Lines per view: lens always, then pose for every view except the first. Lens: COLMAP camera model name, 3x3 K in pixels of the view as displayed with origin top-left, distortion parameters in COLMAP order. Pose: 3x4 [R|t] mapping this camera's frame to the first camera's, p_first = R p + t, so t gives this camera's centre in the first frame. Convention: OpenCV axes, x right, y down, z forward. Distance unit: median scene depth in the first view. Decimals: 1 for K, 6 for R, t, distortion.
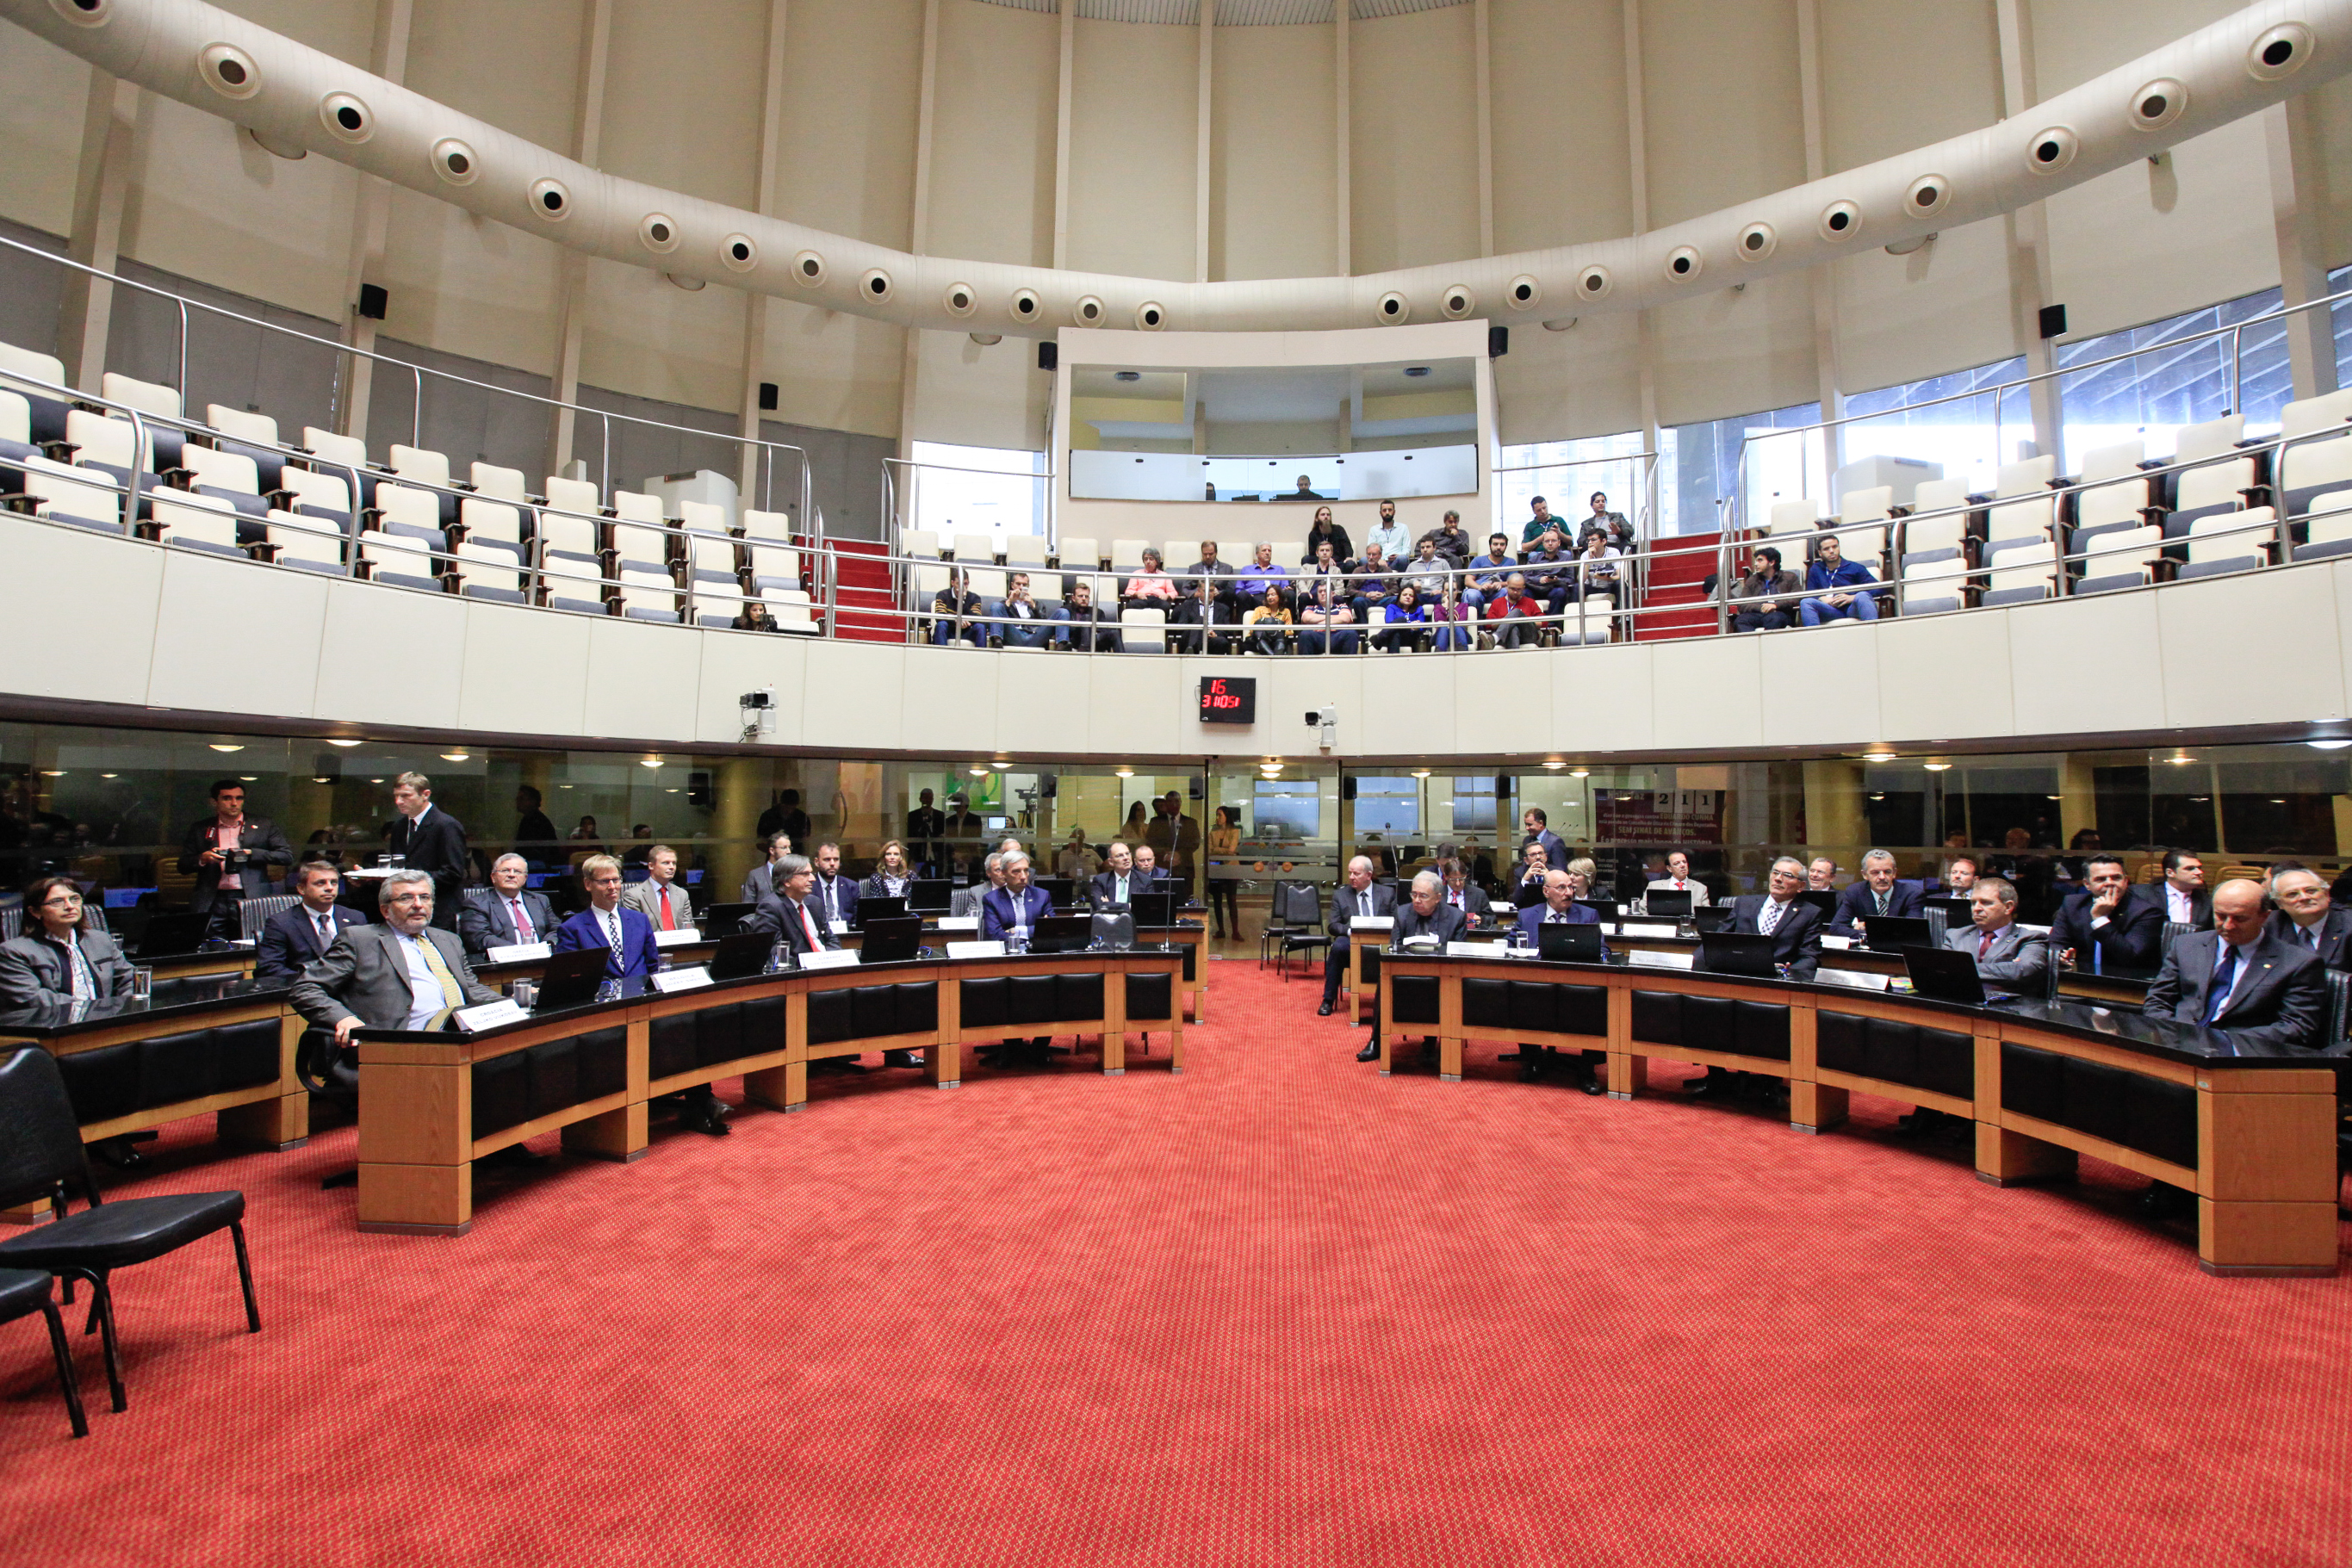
lens RADIAL K [[1127.0, 0, 1193.3], [0, 1127.0, 790.7], [0, 0, 1]] dist [-0.059446, 0.027599]
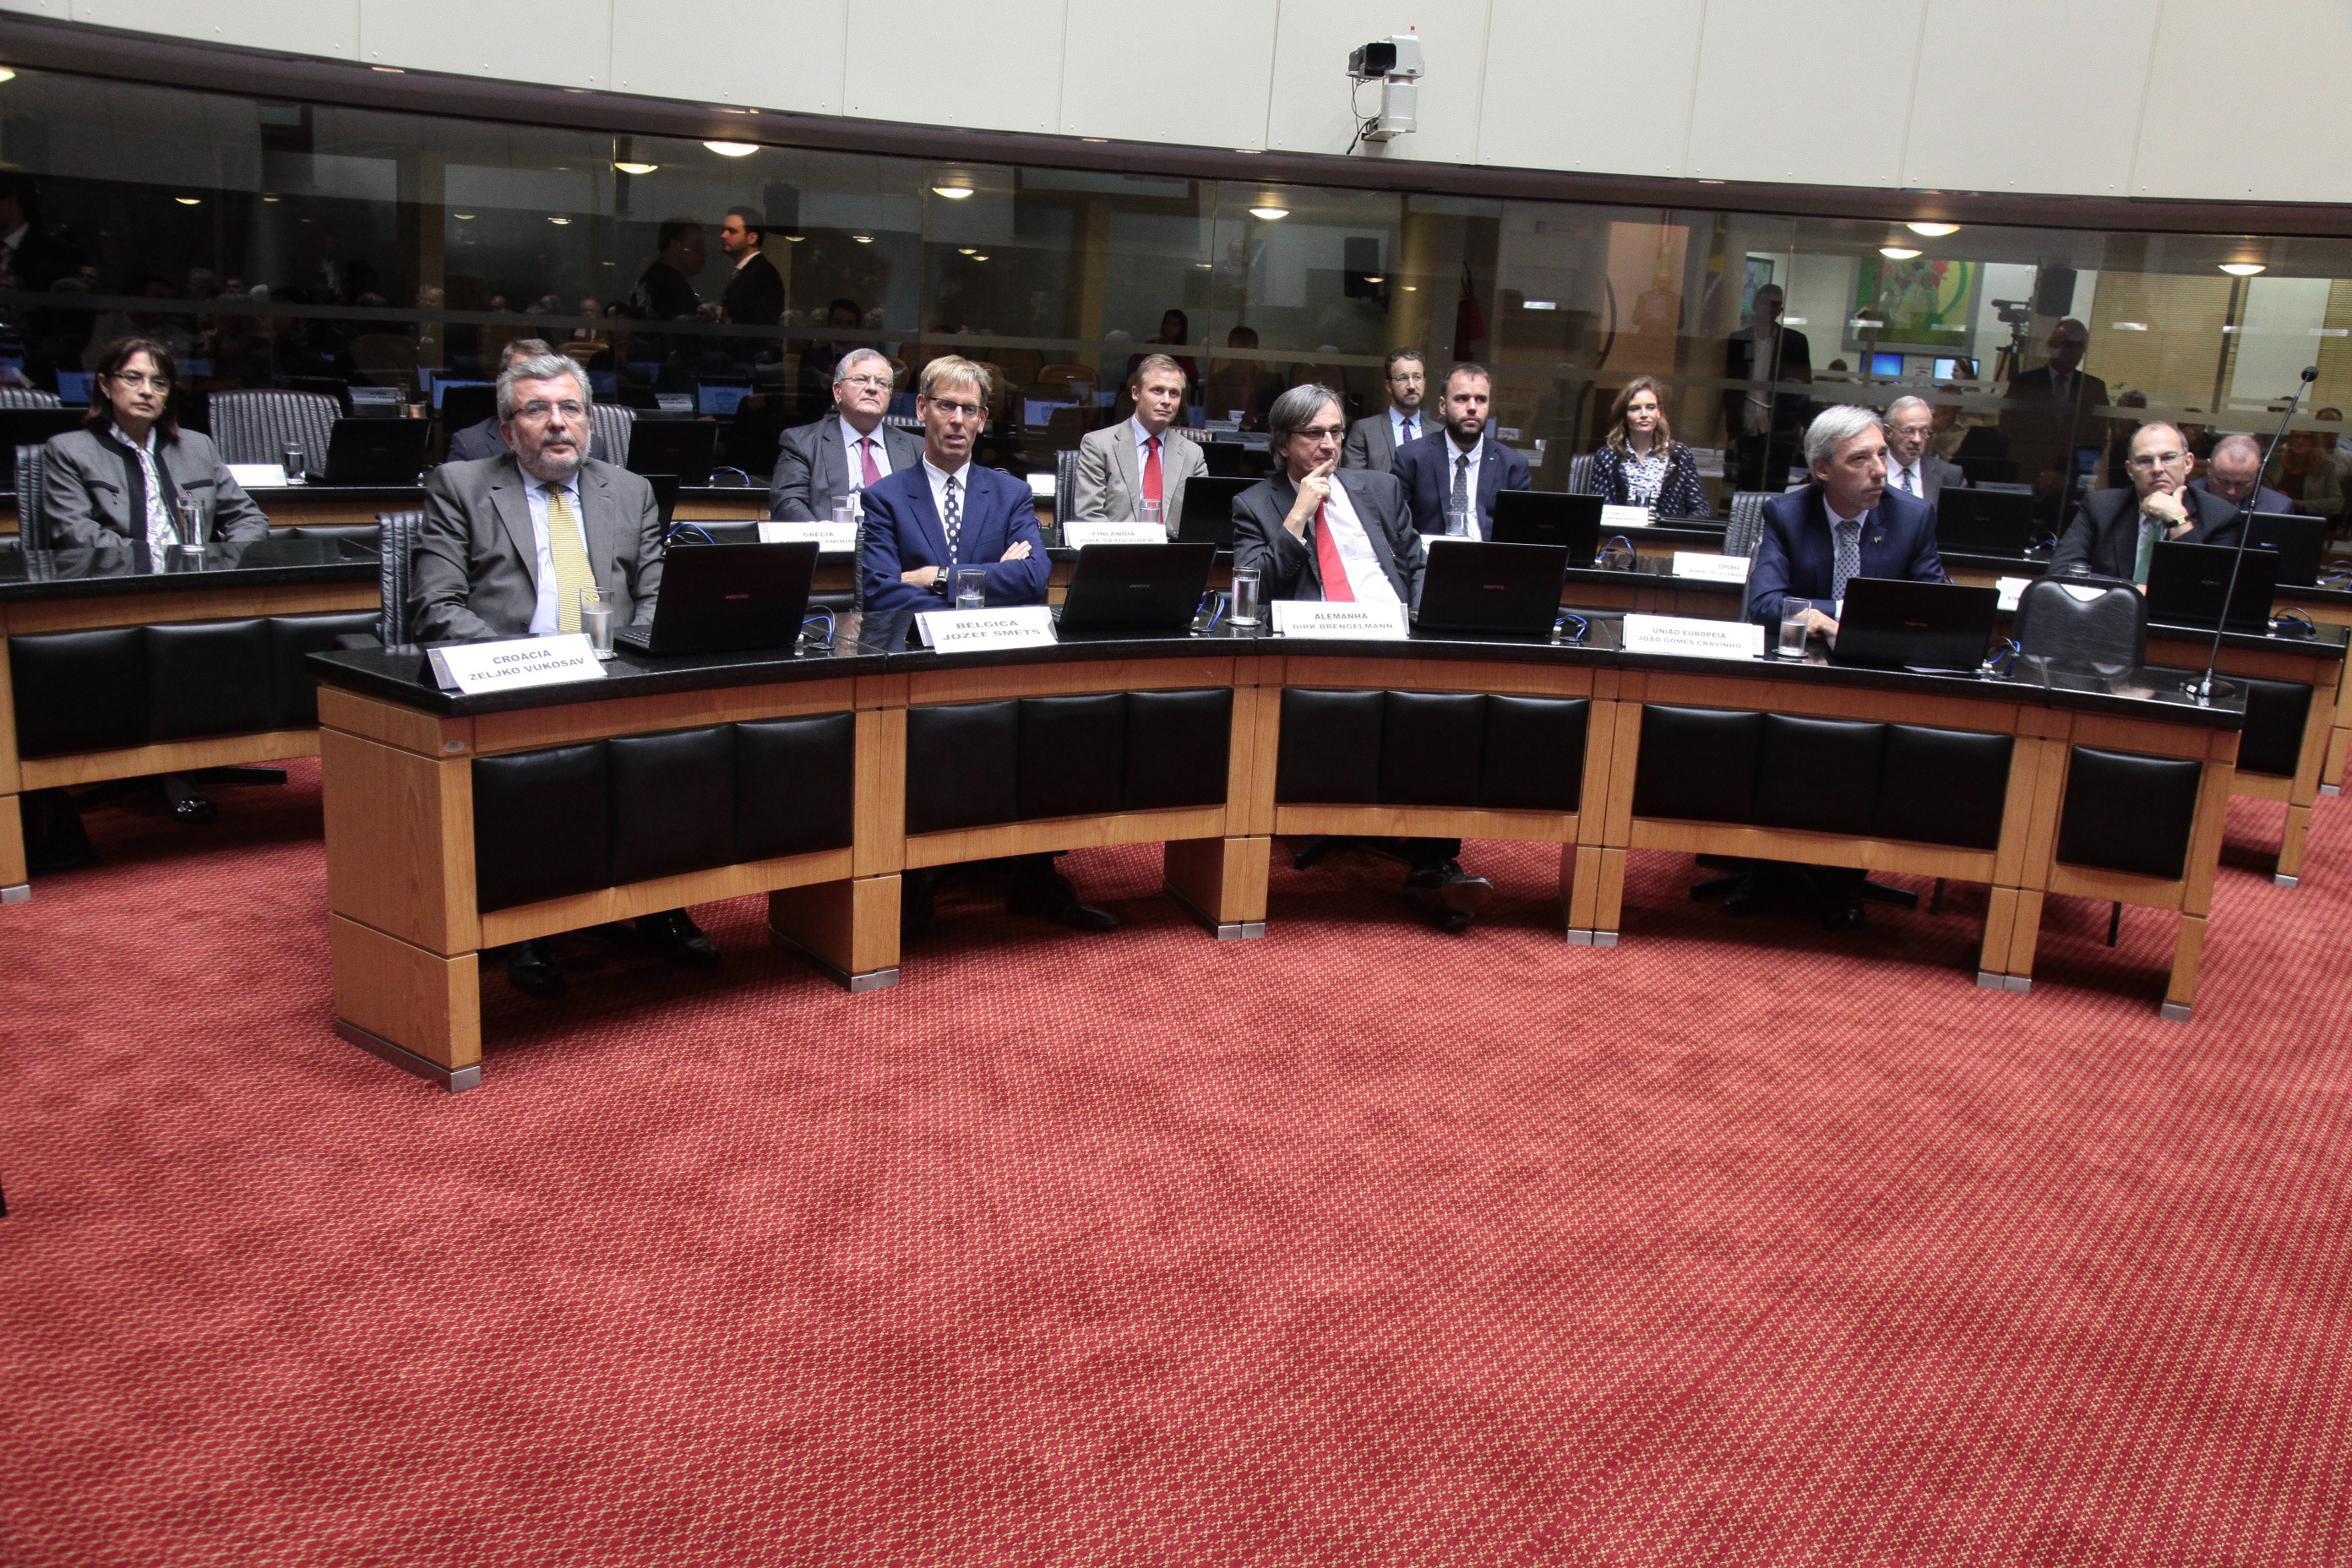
lens RADIAL K [[1964.5, 0, 1212.1], [0, 1964.5, 779.6], [0, 0, 1]] dist [-0.063613, 0.085491]
pose [[0.848265, 0.165342, -0.503099, 0.031833], [-0.043191, 0.968446, 0.245454, 0.024319], [0.527808, -0.186481, 0.828640, 0.325093]]
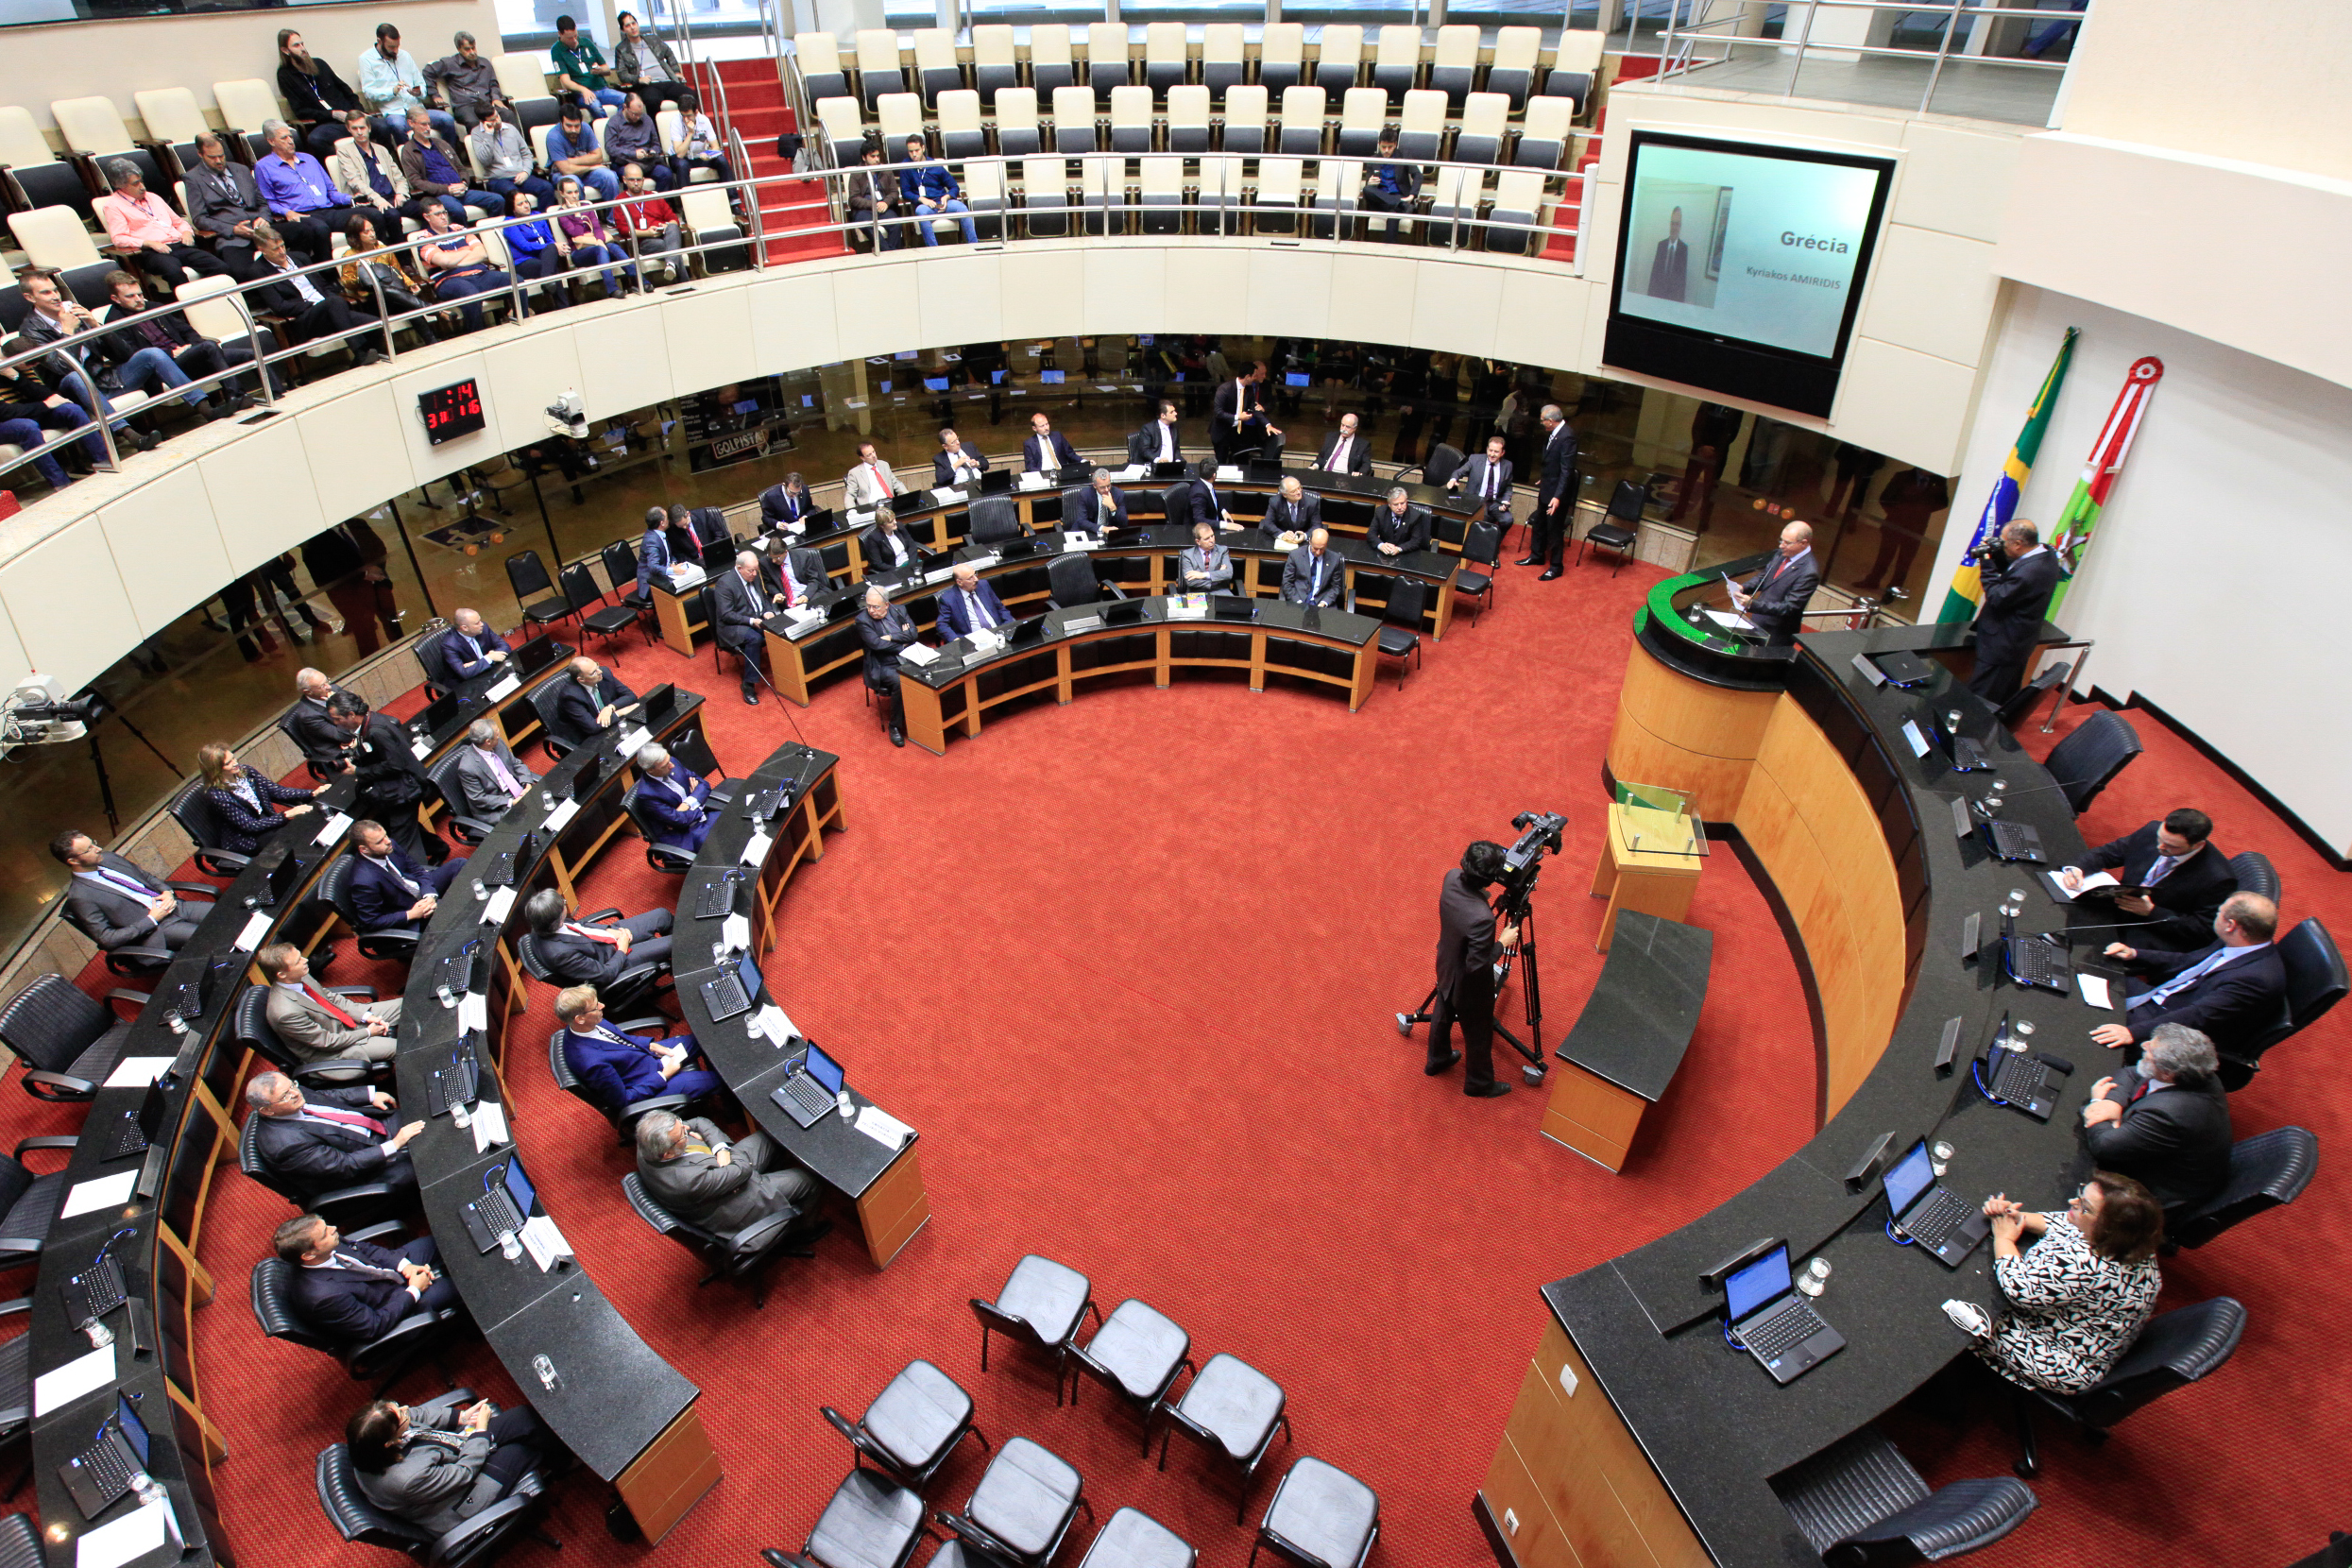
lens RADIAL K [[1207.5, 0, 1167.1], [0, 1207.5, 789.2], [0, 0, 1]] dist [-0.028313, 0.012826]
pose [[0.461321, -0.530499, 0.711164, -0.958507], [-0.023303, 0.794031, 0.607430, -0.771923], [-0.886927, -0.296792, 0.353941, 0.188054]]
